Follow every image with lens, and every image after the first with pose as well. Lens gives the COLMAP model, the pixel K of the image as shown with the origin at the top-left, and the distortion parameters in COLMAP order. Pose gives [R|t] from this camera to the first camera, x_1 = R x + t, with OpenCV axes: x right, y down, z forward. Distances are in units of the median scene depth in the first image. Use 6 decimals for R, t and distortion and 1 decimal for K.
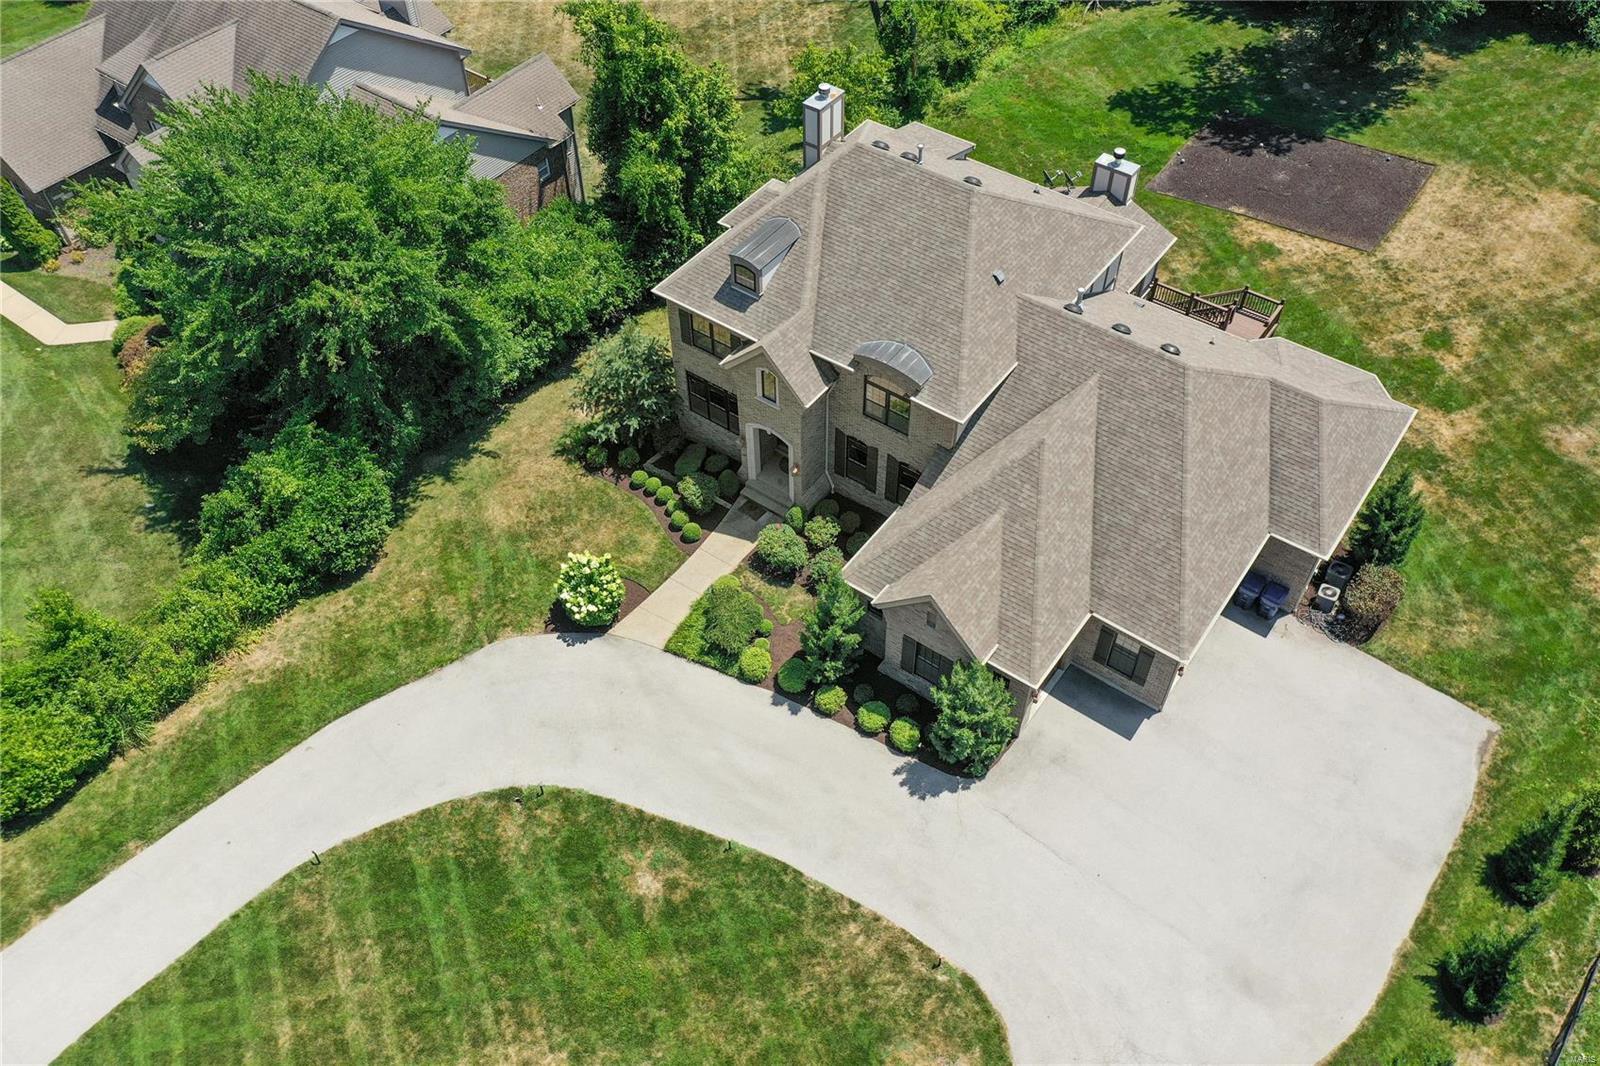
lens RADIAL K [[1262.2, 0, 795.8], [0, 1262.2, 531.1], [0, 0, 1]] dist [0.008253, 0.013798]
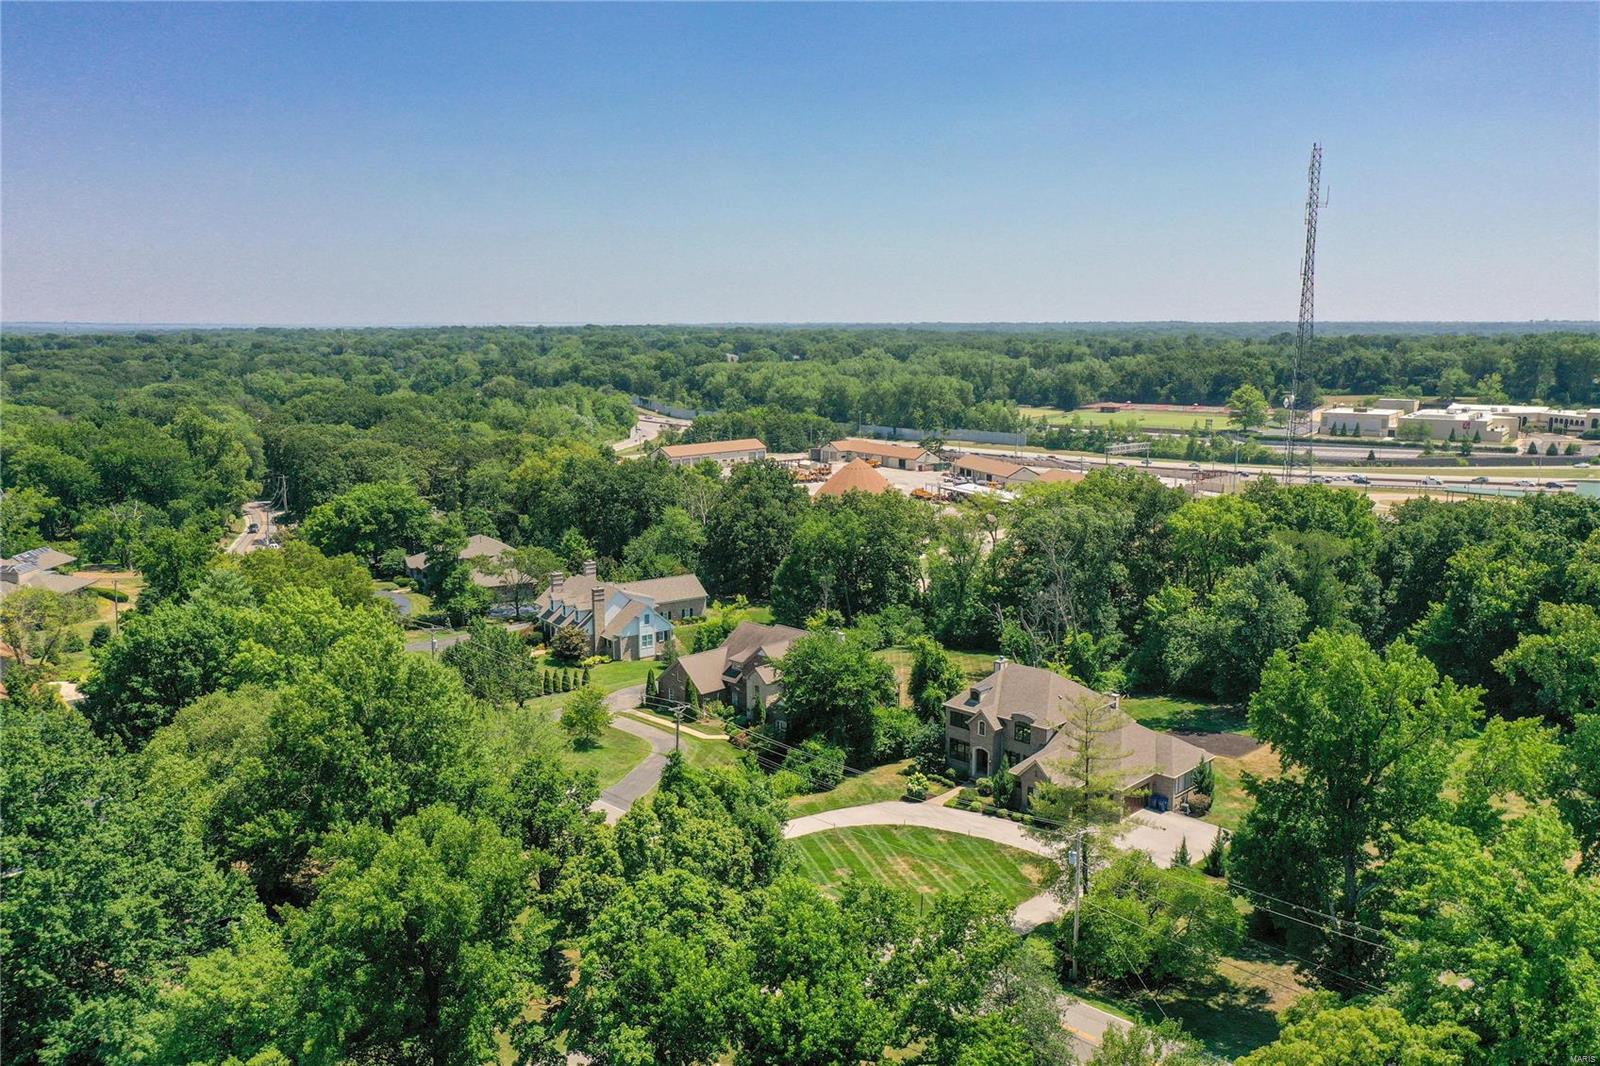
lens RADIAL K [[1262.2, 0, 795.8], [0, 1262.2, 531.1], [0, 0, 1]] dist [0.008253, 0.013798]
pose [[0.990307, 0.035278, -0.134341, -0.069157], [-0.112751, 0.769012, -0.629212, 1.372959], [0.081112, 0.638261, 0.765535, -1.516518]]
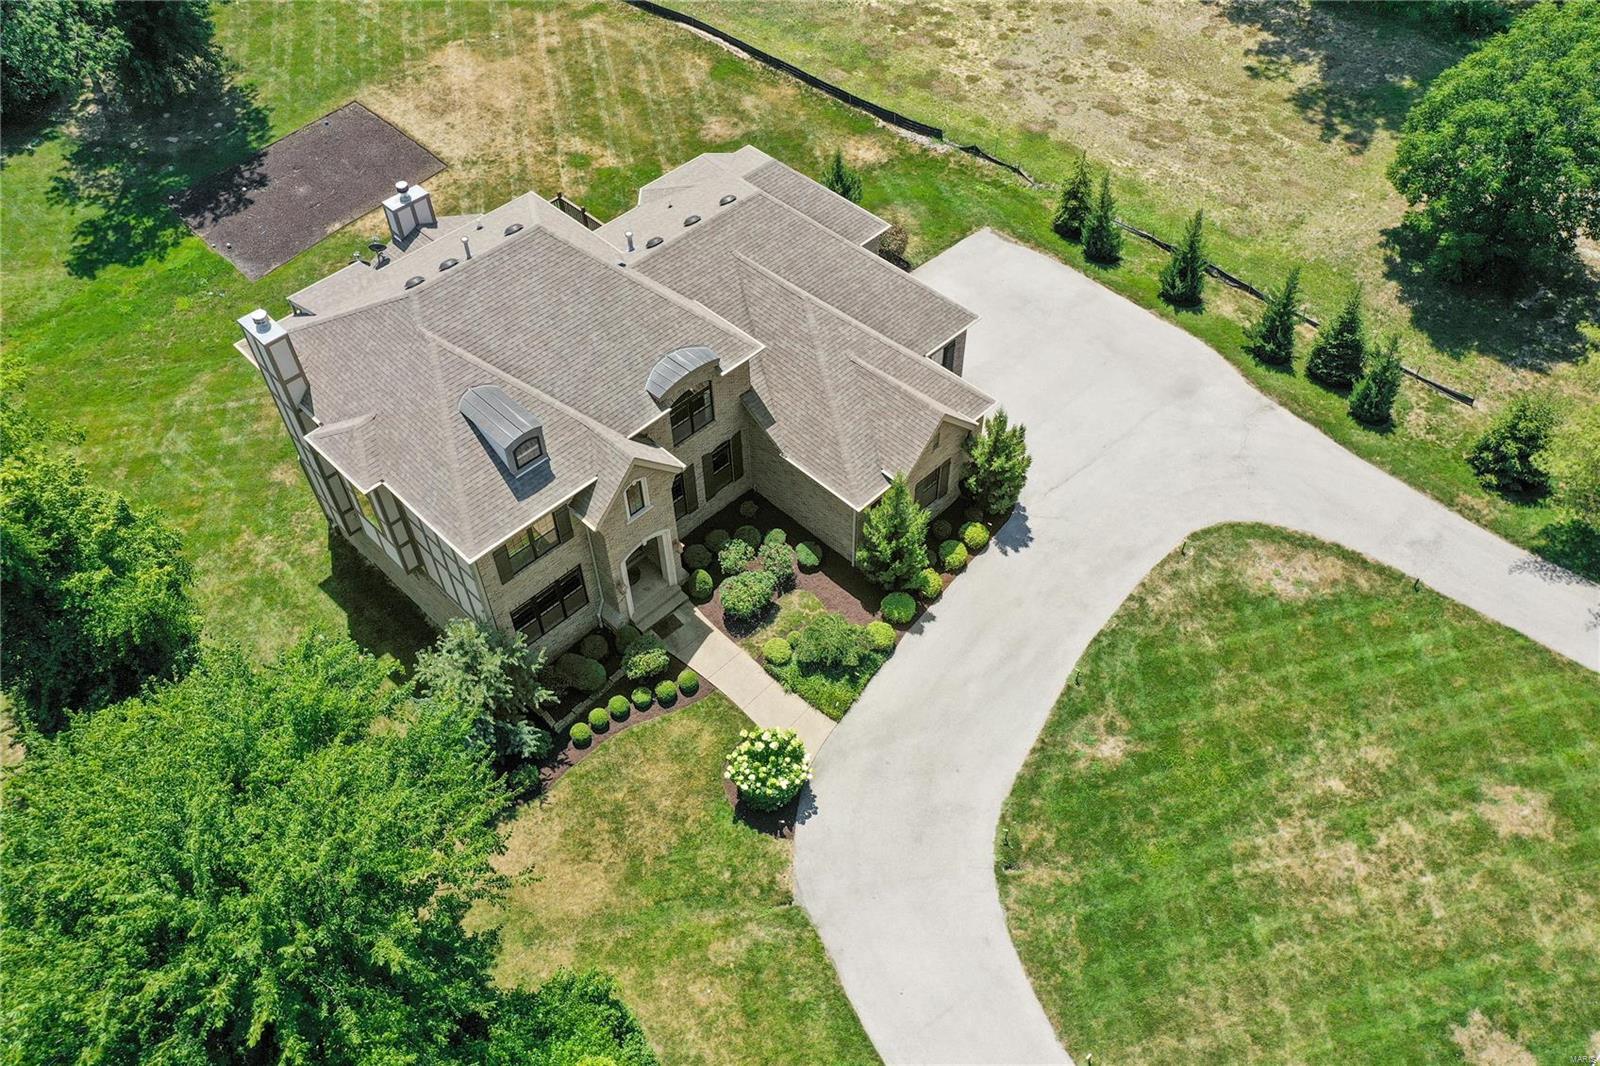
lens RADIAL K [[1262.2, 0, 795.8], [0, 1262.2, 531.1], [0, 0, 1]] dist [0.008253, 0.013798]
pose [[0.156918, -0.745424, 0.647858, -0.585492], [0.758099, 0.511347, 0.404735, -0.367020], [-0.632979, 0.427630, 0.645345, 0.330256]]
